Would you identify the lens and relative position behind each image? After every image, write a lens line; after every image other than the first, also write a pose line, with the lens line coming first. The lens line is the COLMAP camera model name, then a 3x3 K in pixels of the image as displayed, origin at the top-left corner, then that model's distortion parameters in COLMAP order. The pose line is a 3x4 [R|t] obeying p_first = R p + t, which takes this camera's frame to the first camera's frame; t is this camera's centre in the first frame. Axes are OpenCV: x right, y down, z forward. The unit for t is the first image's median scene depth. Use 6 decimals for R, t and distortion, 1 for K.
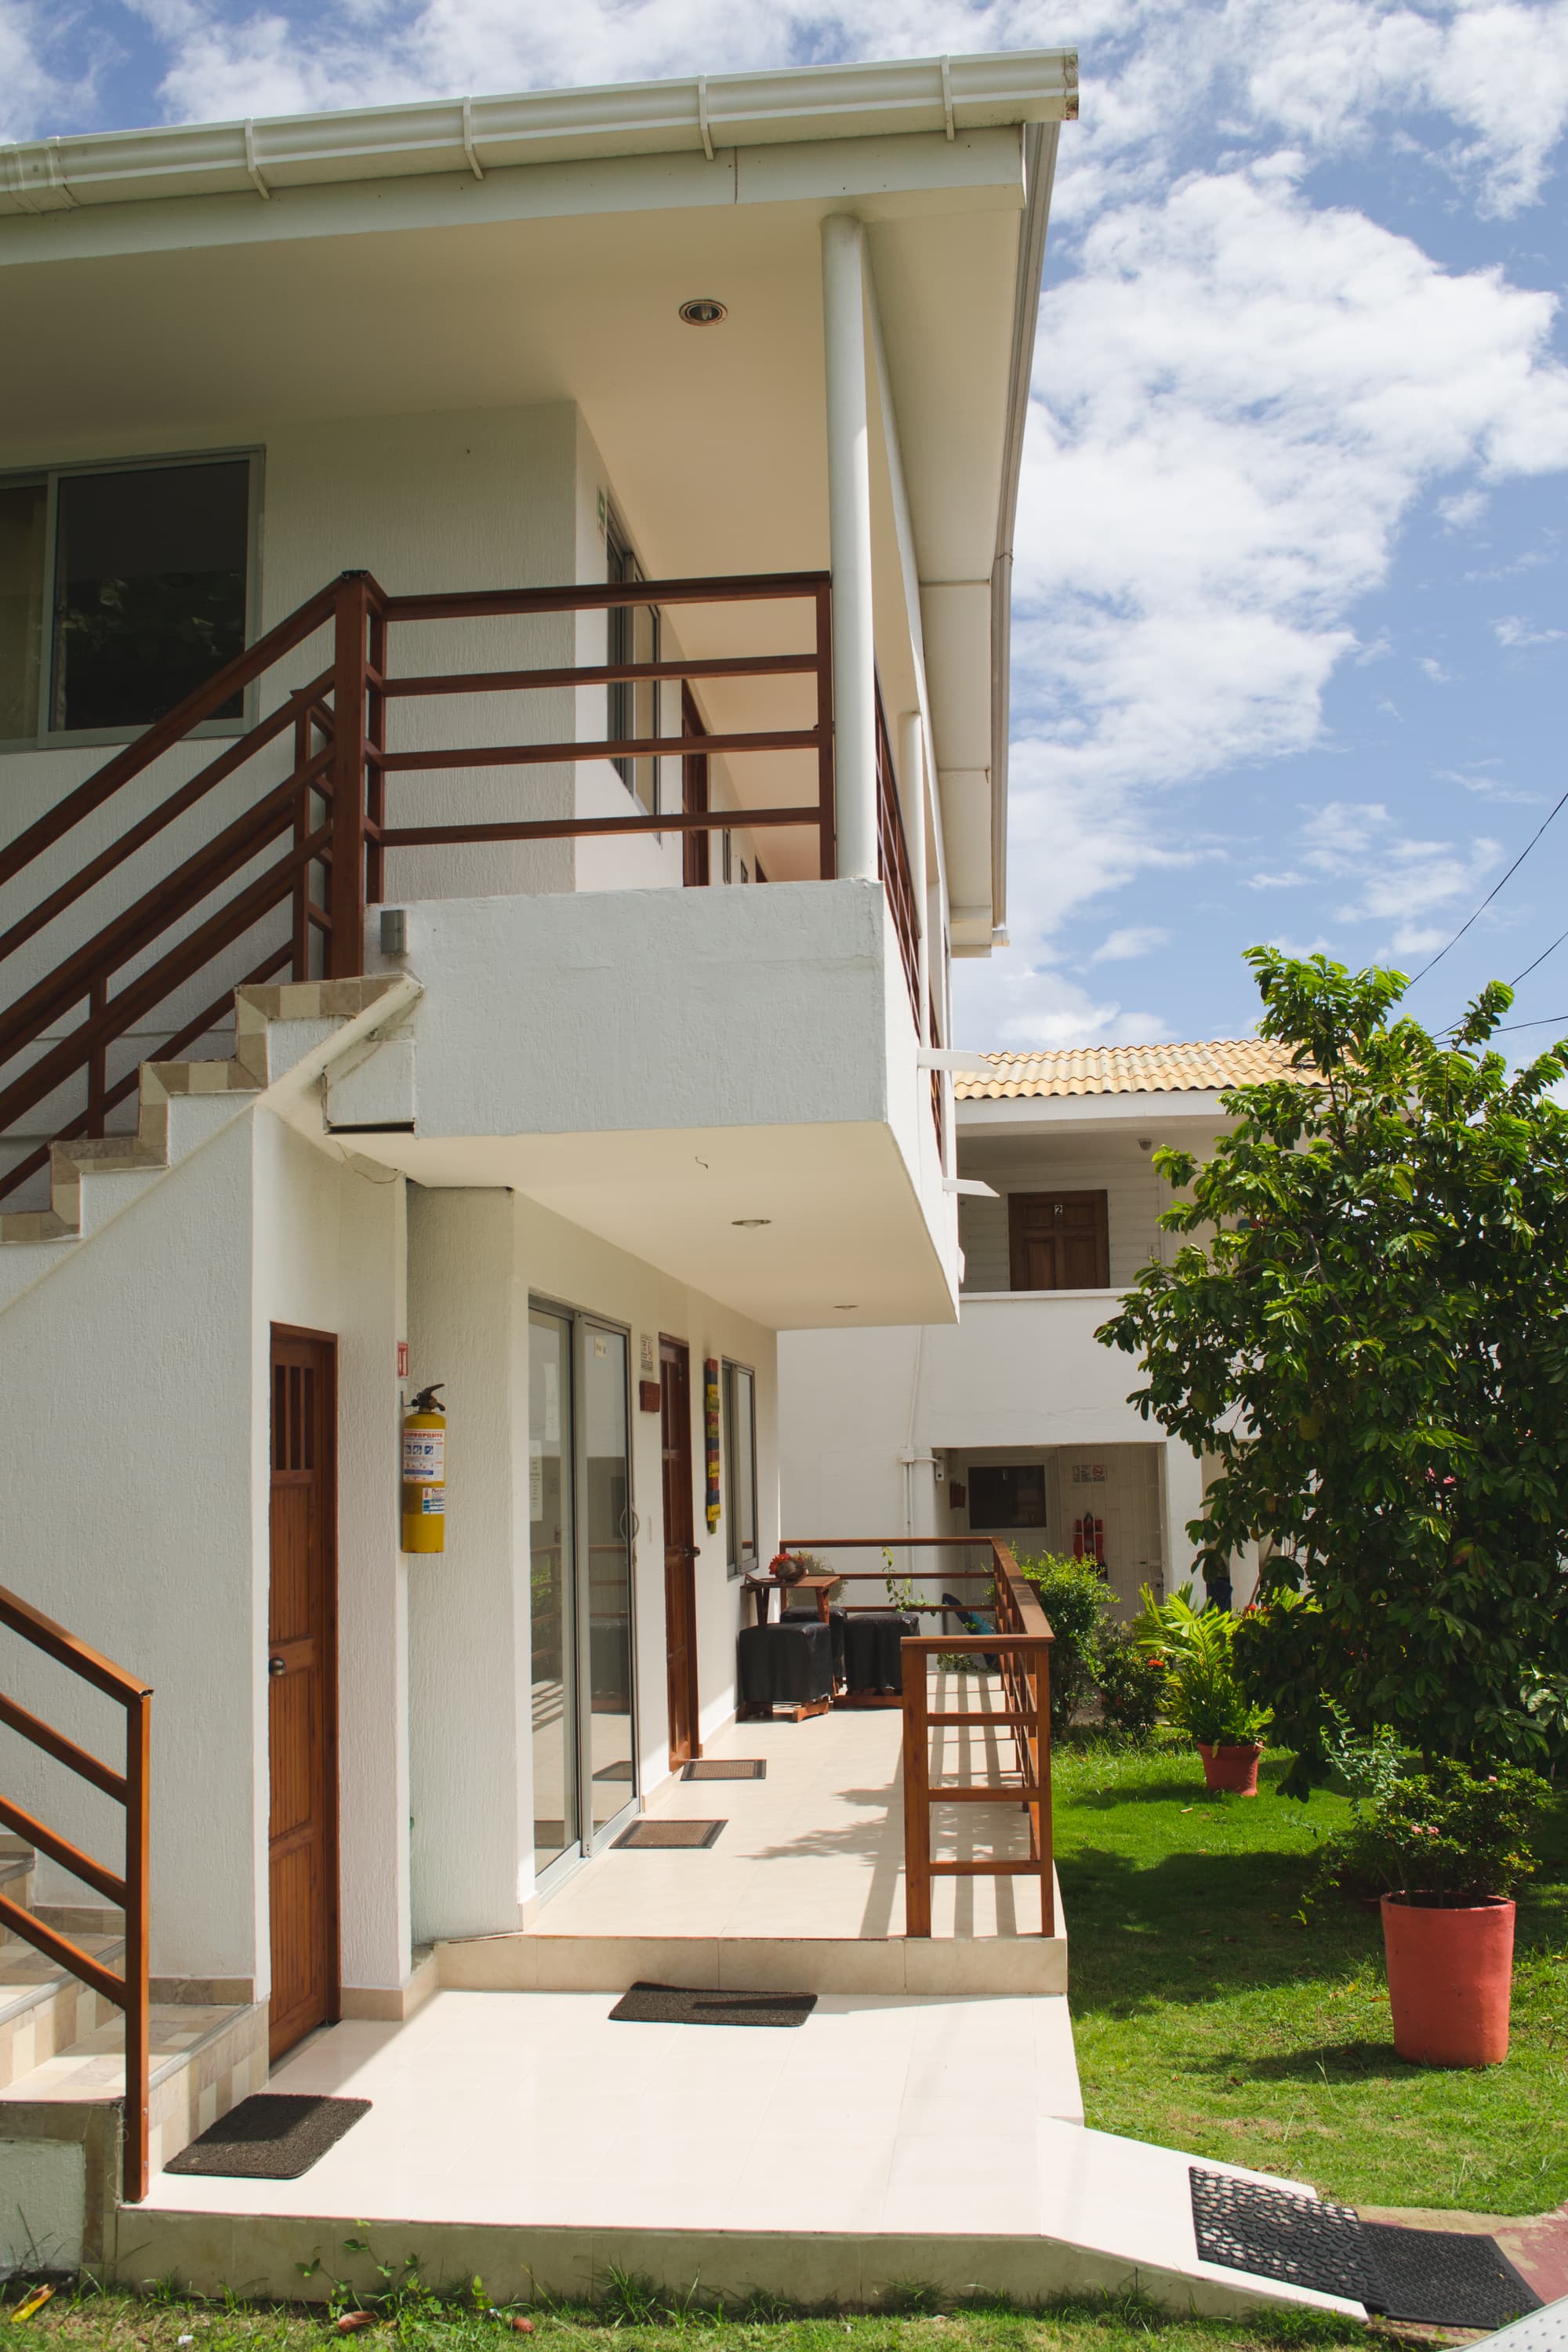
lens RADIAL K [[2067.2, 0, 783.7], [0, 2067.2, 1186.1], [0, 0, 1]] dist [-0.073821, 0.016241]
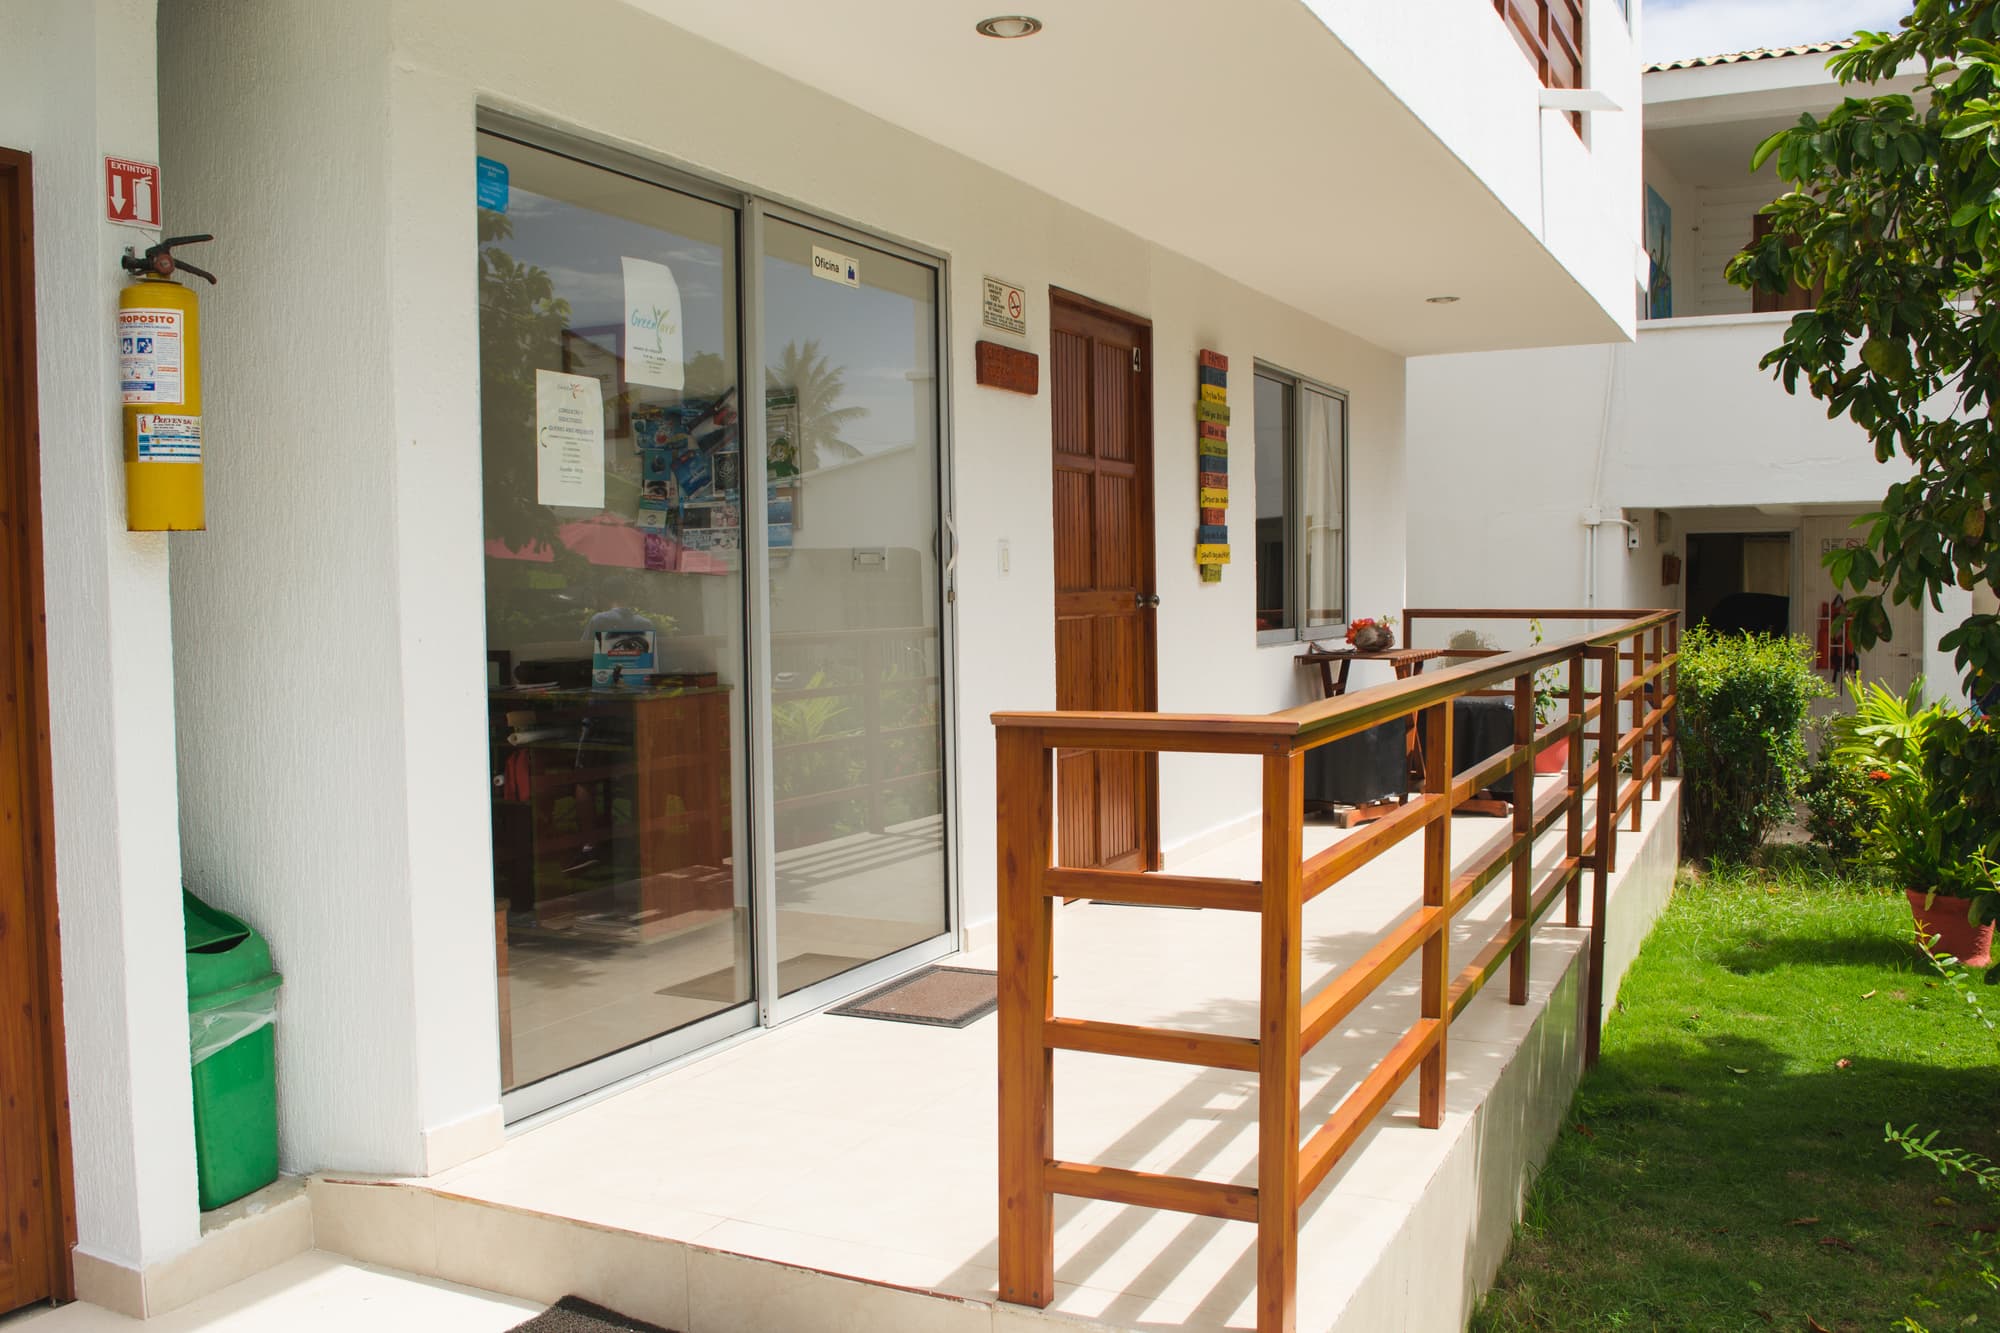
lens RADIAL K [[1757.8, 0, 992.5], [0, 1757.8, 707.6], [0, 0, 1]] dist [-0.073821, 0.016241]
pose [[0.936620, 0.034375, -0.348657, 0.116664], [0.038762, 0.978897, 0.200642, 0.079984], [0.348196, -0.201440, 0.915522, 0.367396]]
